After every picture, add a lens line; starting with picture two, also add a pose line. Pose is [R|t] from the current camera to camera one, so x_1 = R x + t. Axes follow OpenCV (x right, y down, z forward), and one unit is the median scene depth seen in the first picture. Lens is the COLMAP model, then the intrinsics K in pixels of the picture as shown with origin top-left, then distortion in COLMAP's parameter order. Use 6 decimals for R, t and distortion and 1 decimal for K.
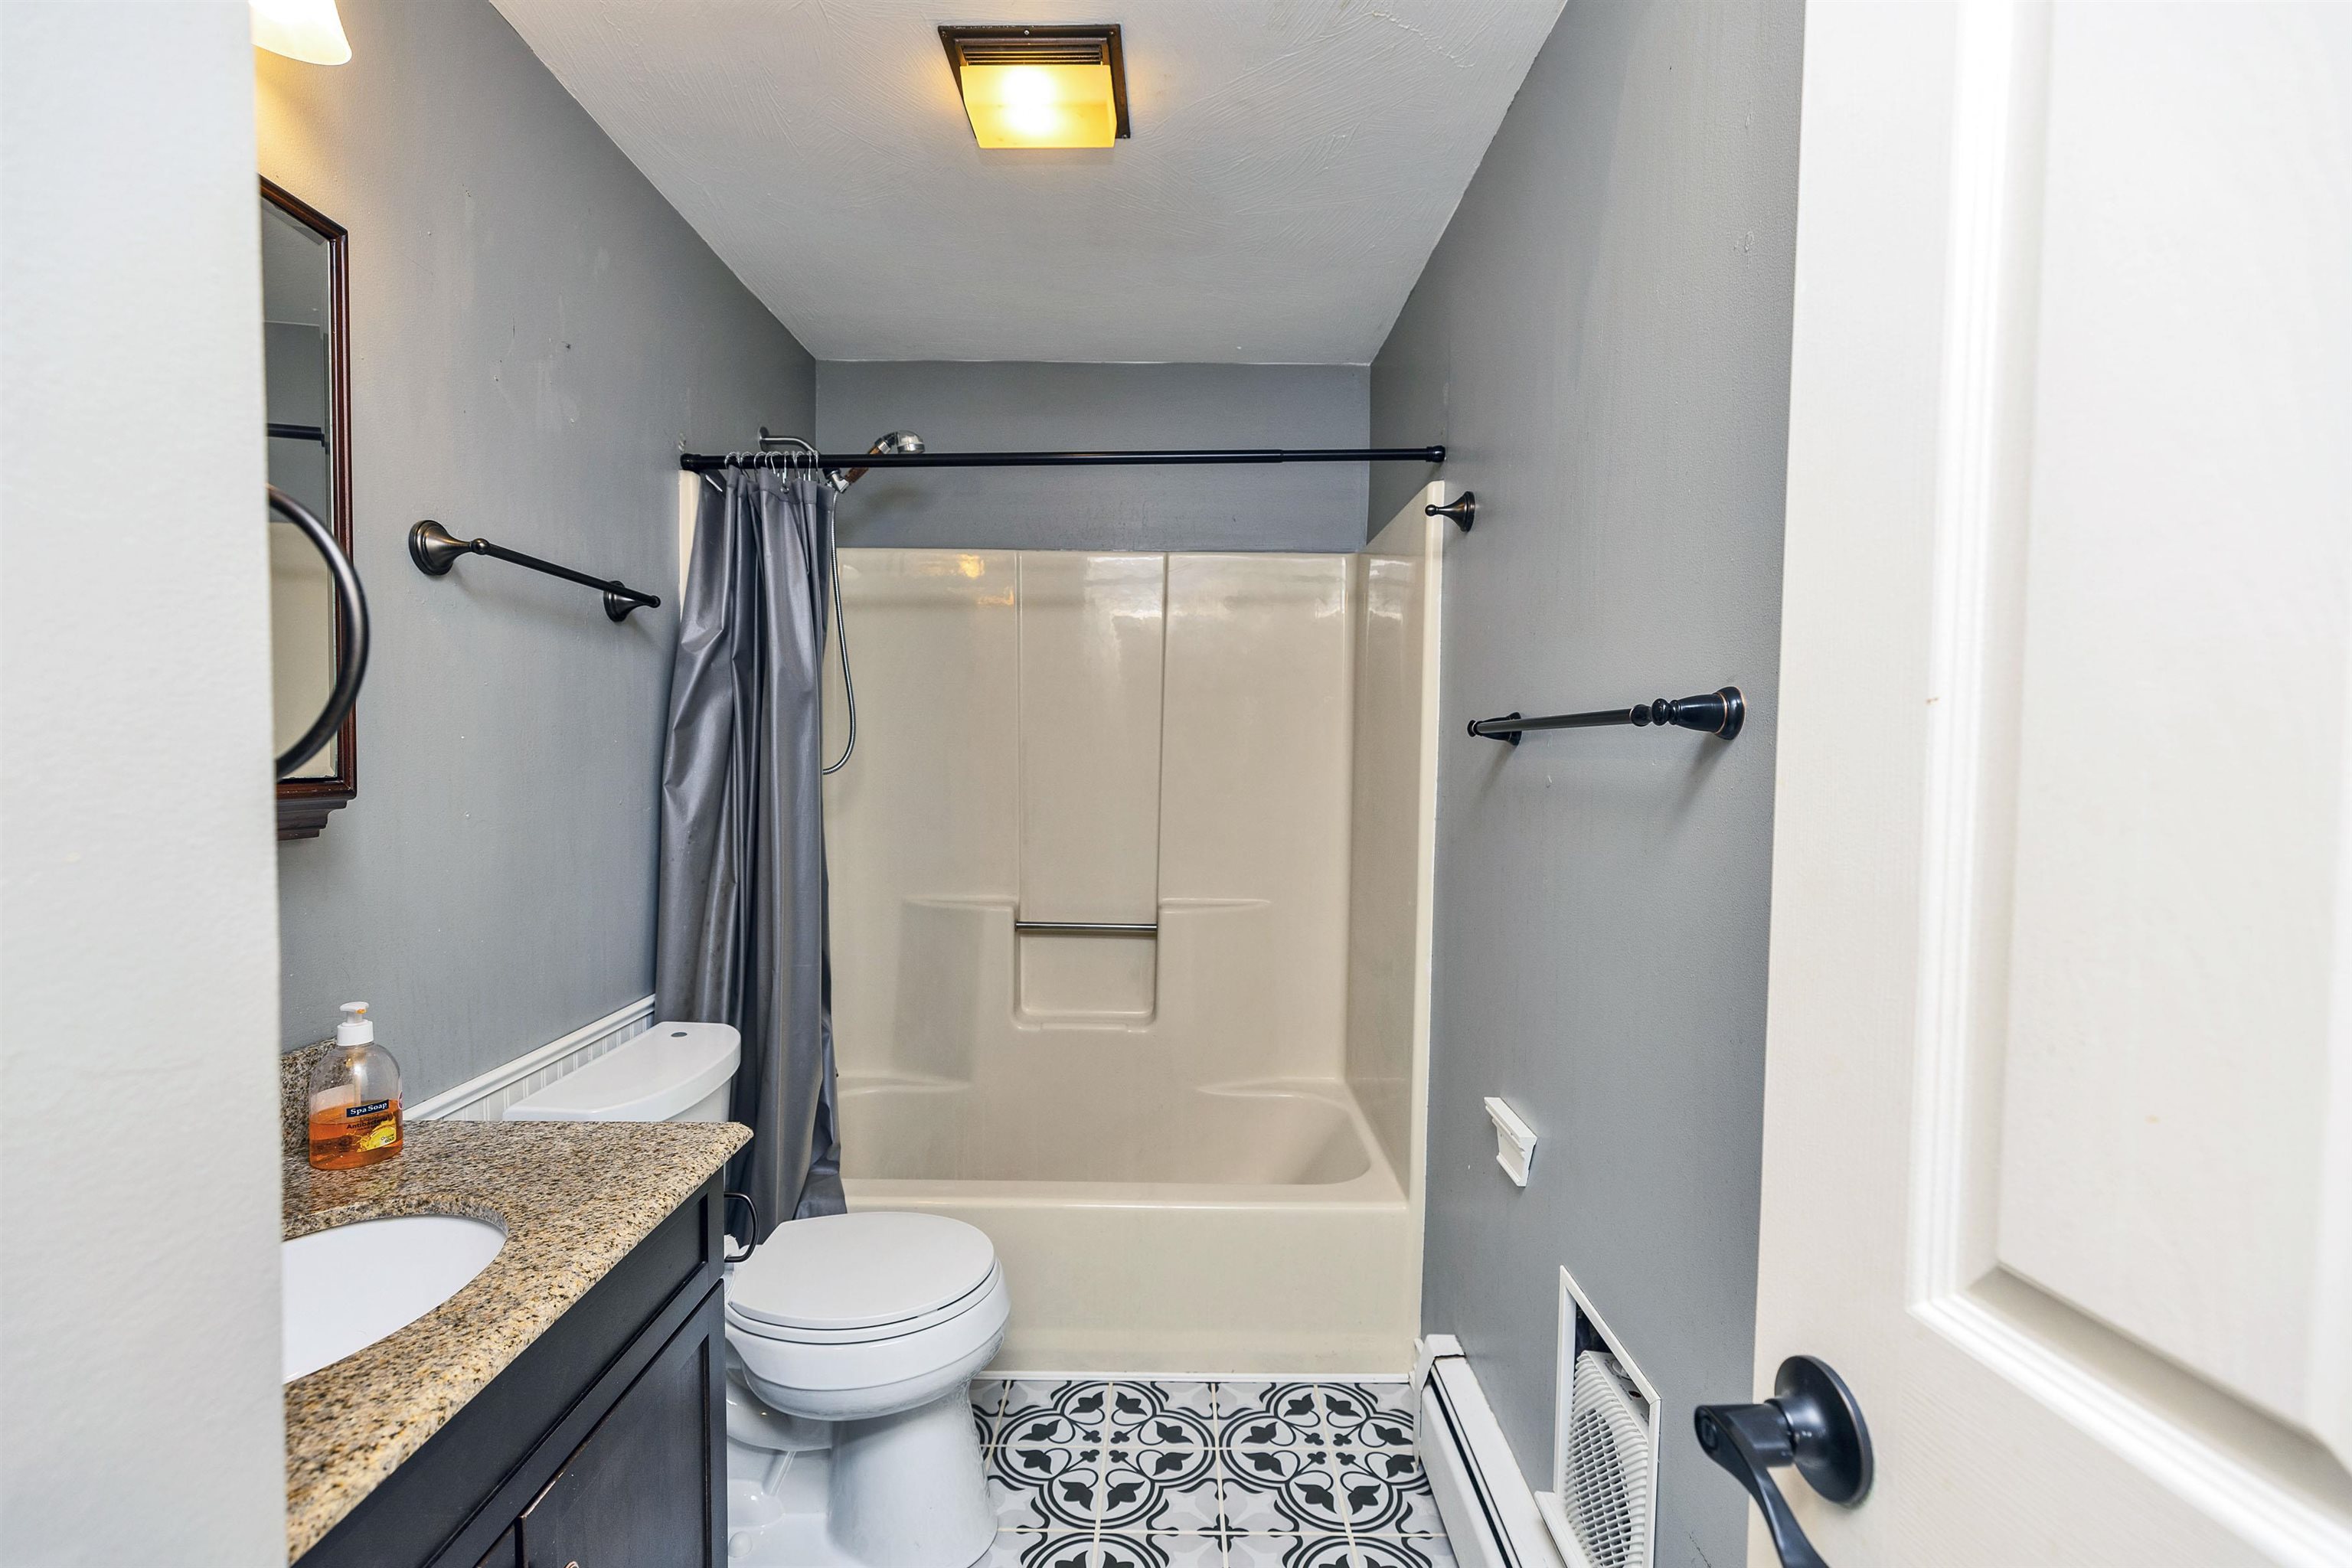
lens RADIAL K [[1073.2, 0, 1171.6], [0, 1073.2, 783.3], [0, 0, 1]] dist [0.005729, -0.002211]
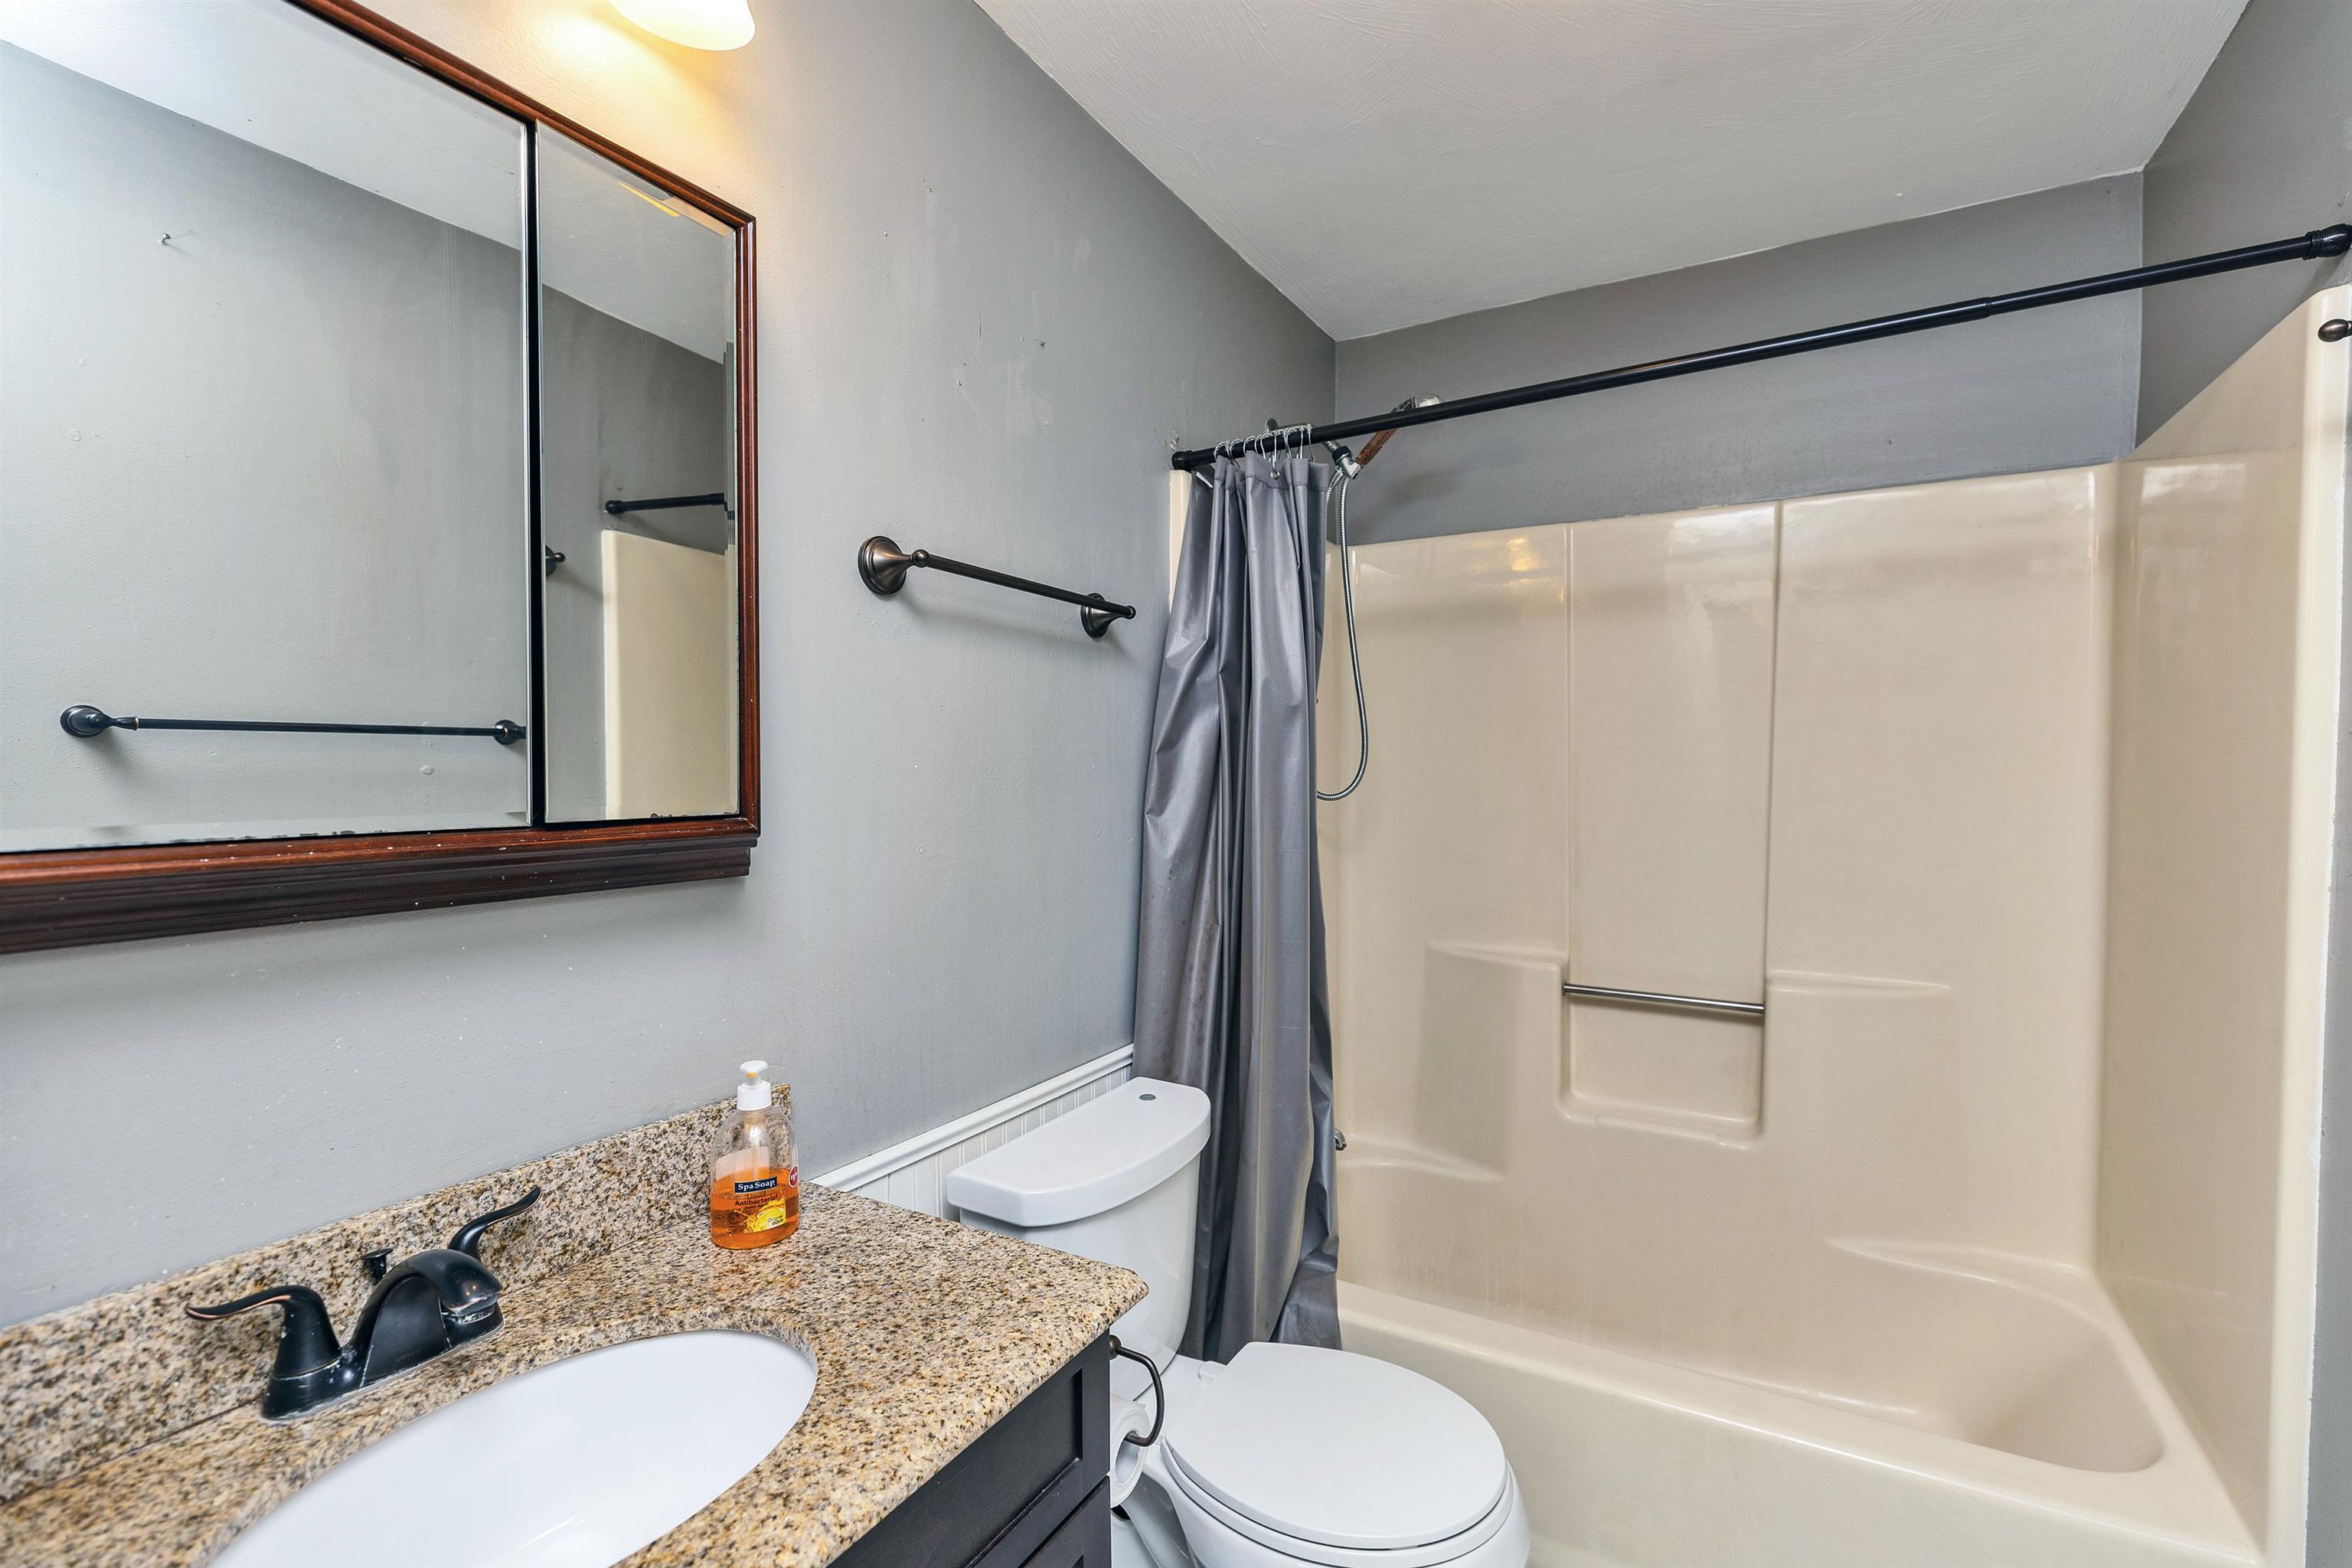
lens RADIAL K [[1073.2, 0, 1176.6], [0, 1073.2, 789.9], [0, 0, 1]] dist [0.005729, -0.002211]
pose [[0.870154, 0.000562, -0.492780, -0.001162], [-0.005449, 0.999949, -0.008481, -0.011131], [0.492750, 0.010065, 0.870113, 0.216111]]
